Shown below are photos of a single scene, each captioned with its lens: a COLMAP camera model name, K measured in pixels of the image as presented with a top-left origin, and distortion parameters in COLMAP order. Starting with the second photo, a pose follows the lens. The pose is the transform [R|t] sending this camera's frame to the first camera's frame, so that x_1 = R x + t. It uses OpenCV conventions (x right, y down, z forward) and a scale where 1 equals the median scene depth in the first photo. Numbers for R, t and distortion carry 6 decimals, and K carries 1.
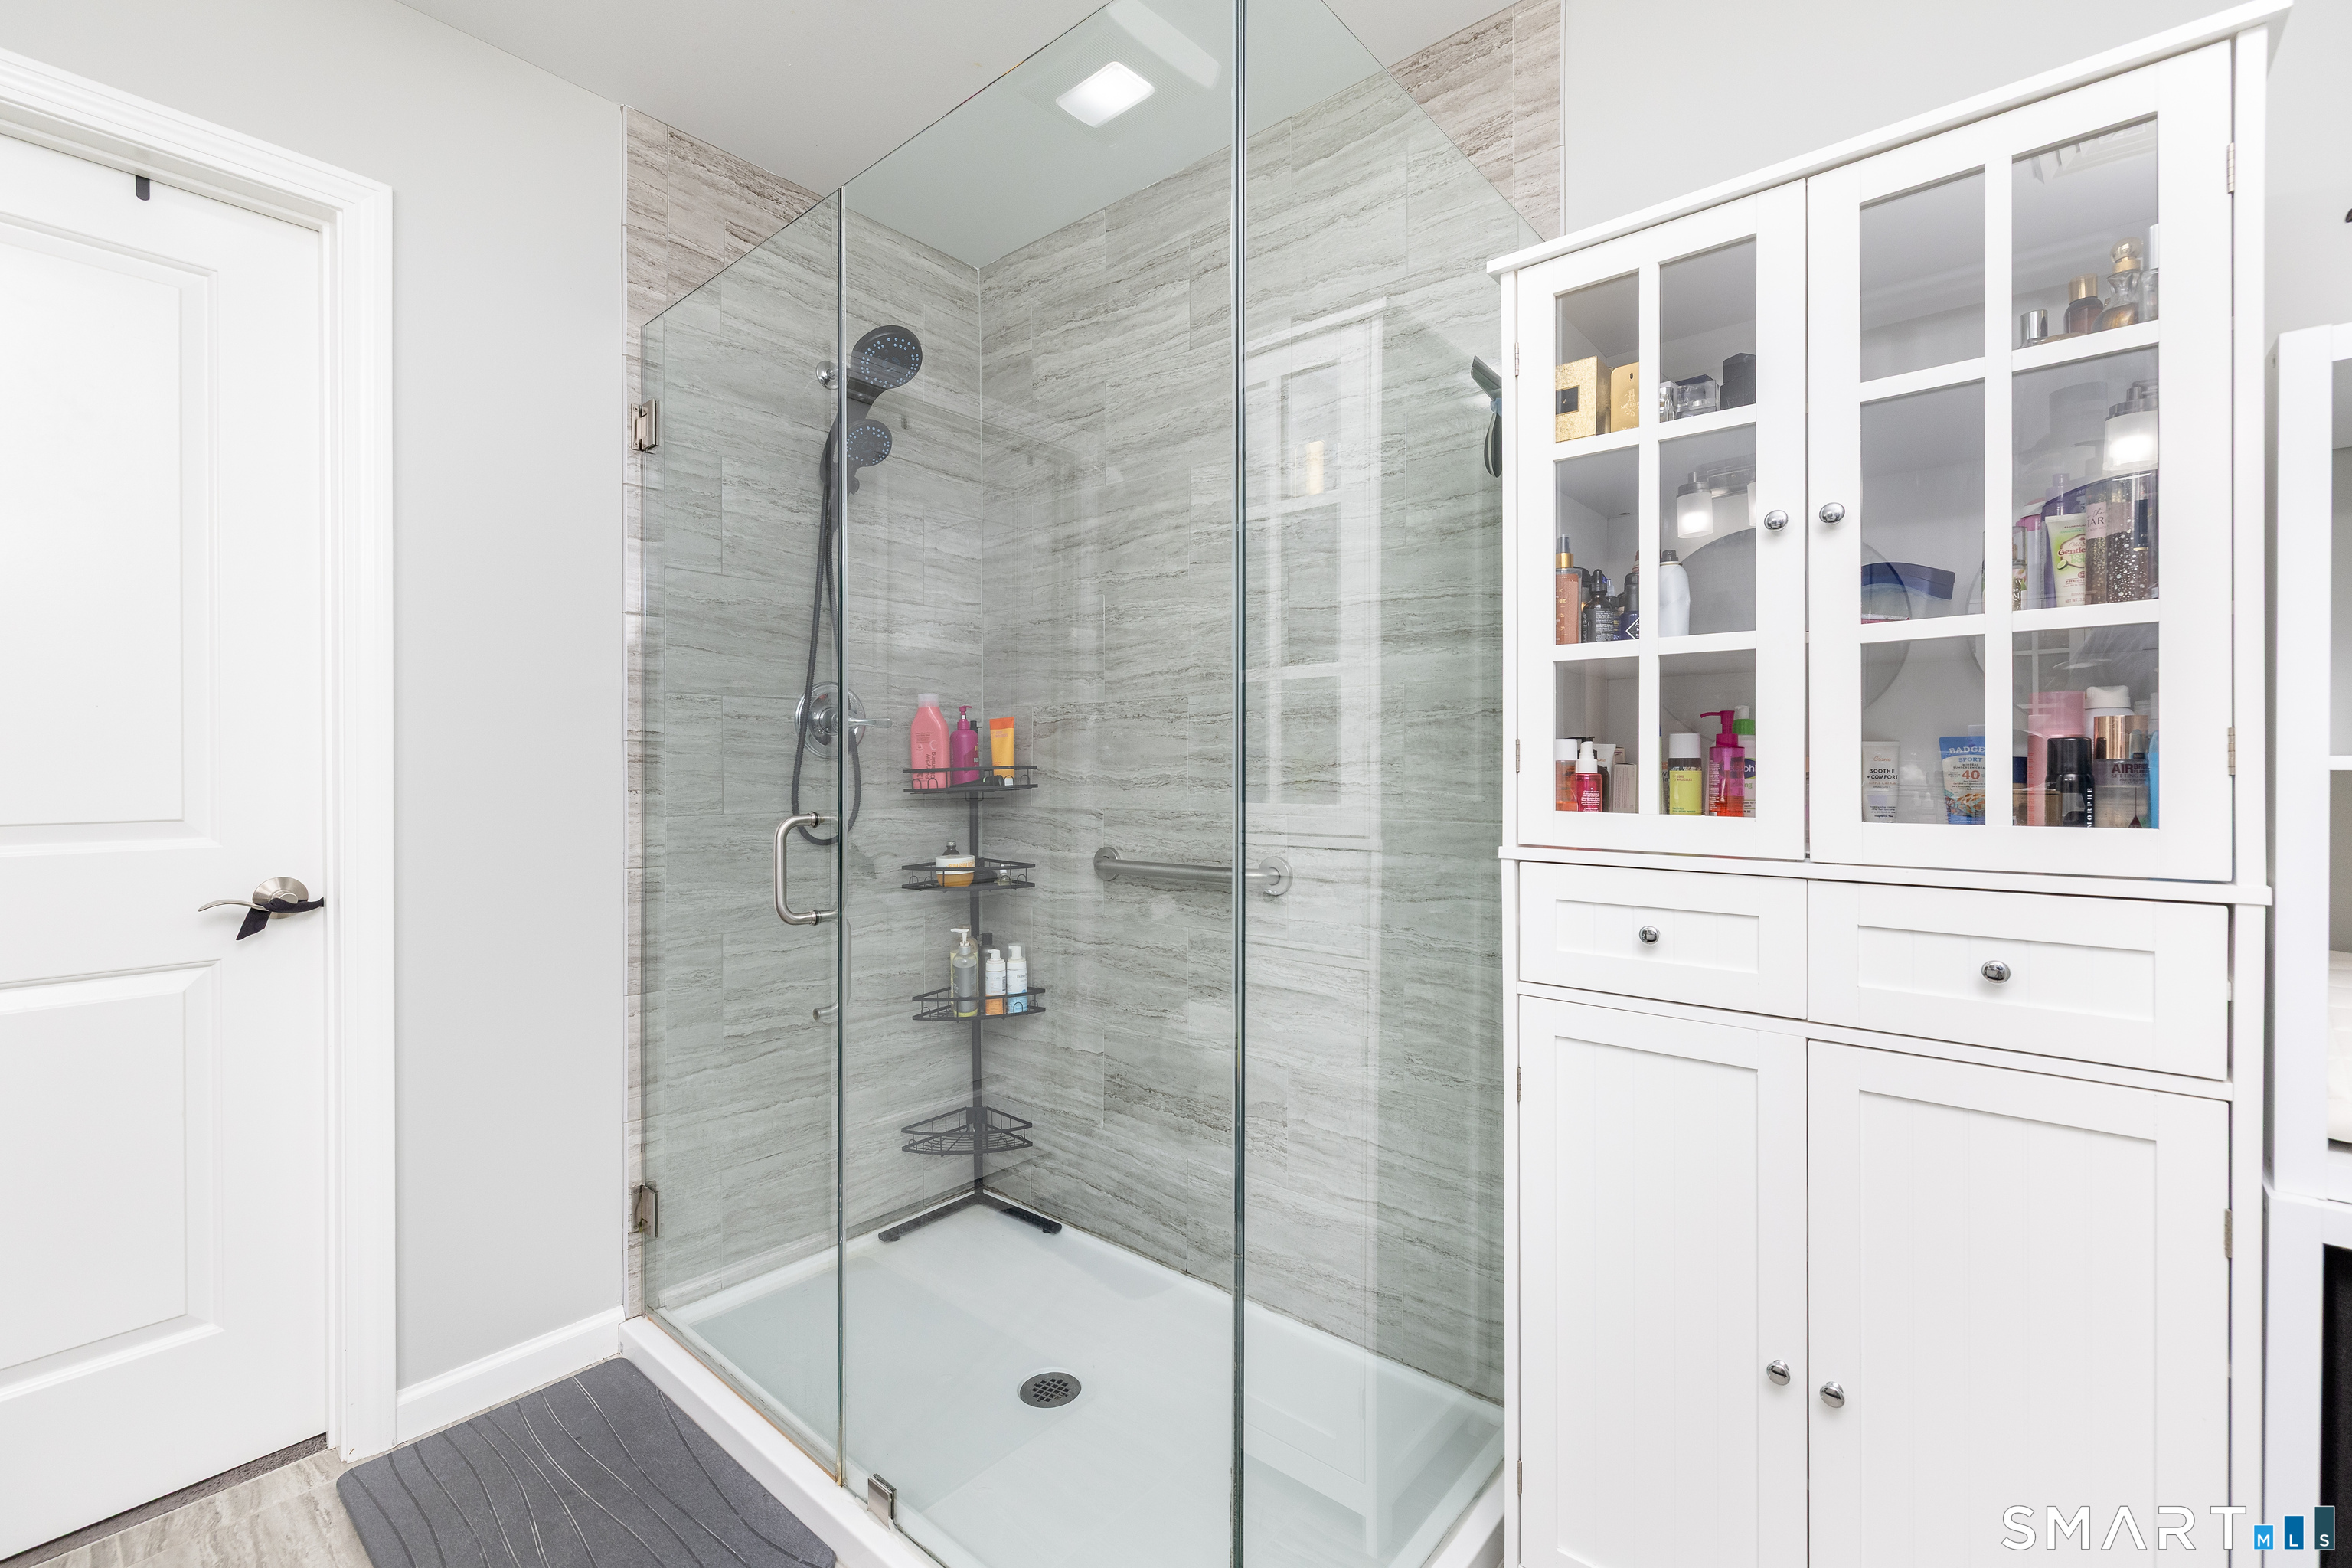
lens RADIAL K [[998.8, 0, 1182.9], [0, 998.8, 762.4], [0, 0, 1]] dist [-0.000295, 0.000120]
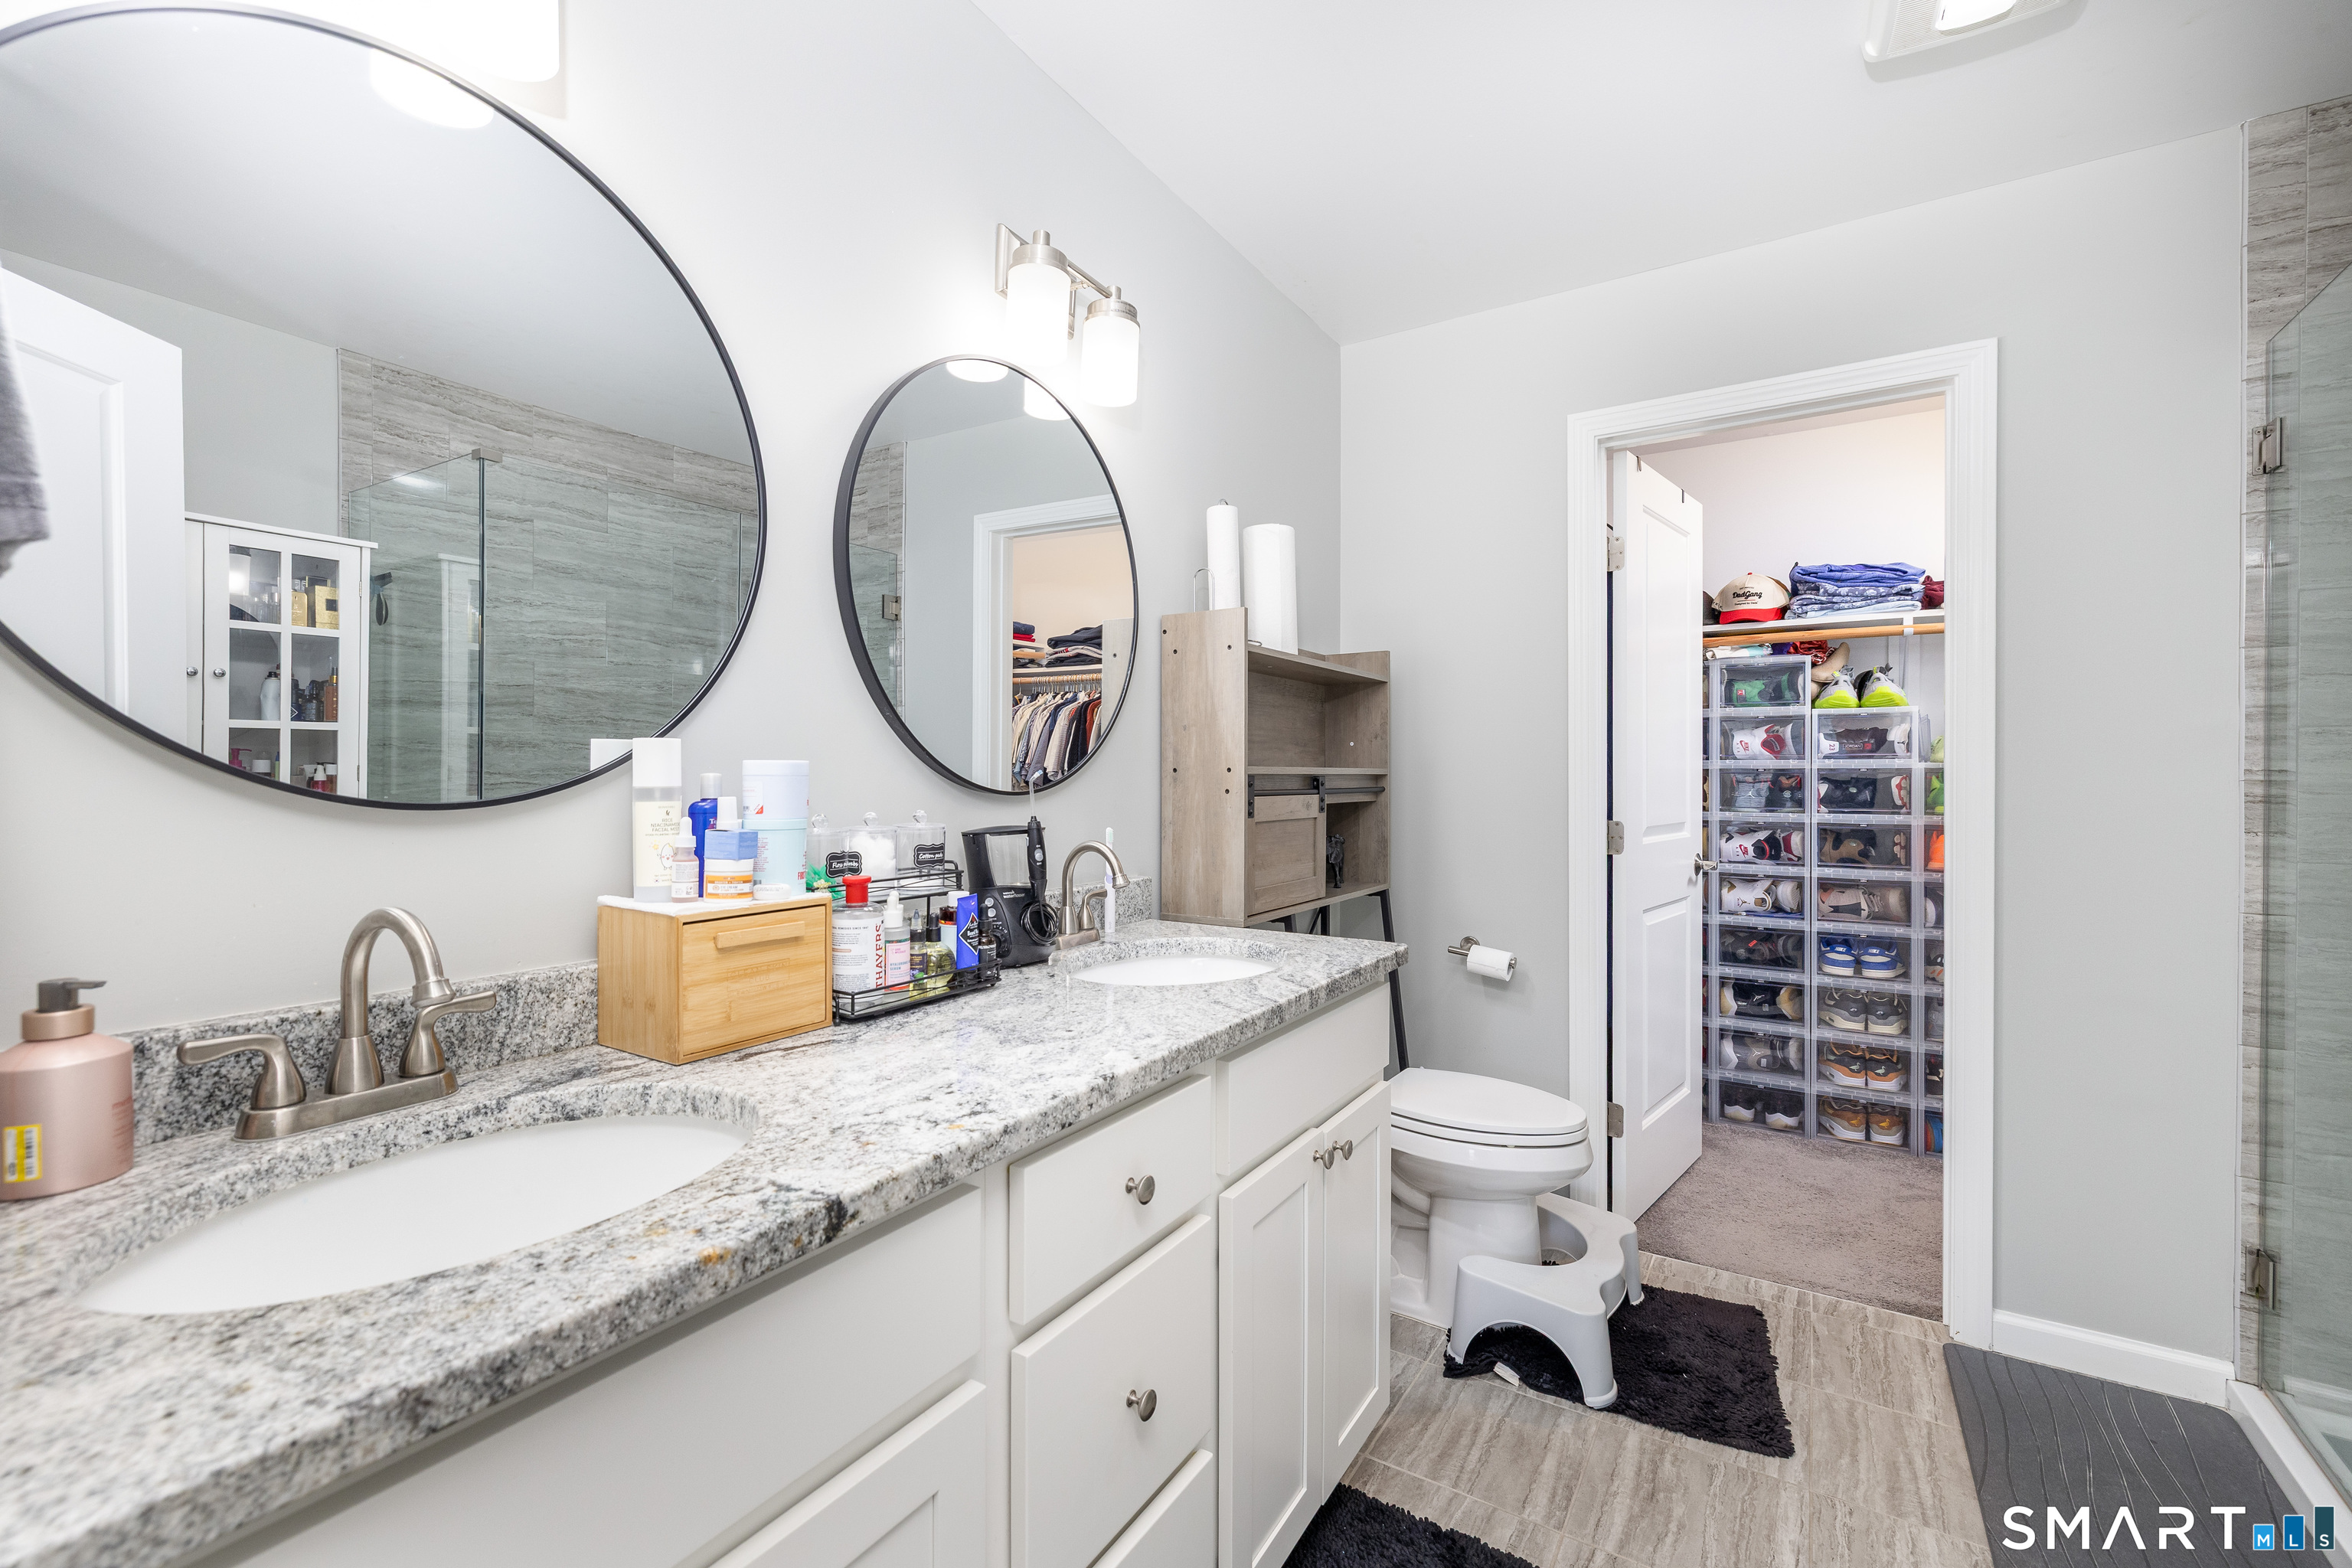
lens RADIAL K [[998.8, 0, 1182.8], [0, 998.8, 783.8], [0, 0, 1]] dist [-0.000295, 0.000120]
pose [[0.142010, -0.000547, -0.989865, 0.249477], [-0.008189, 0.999965, -0.001727, -0.008301], [0.989831, 0.008351, 0.142000, -0.147888]]
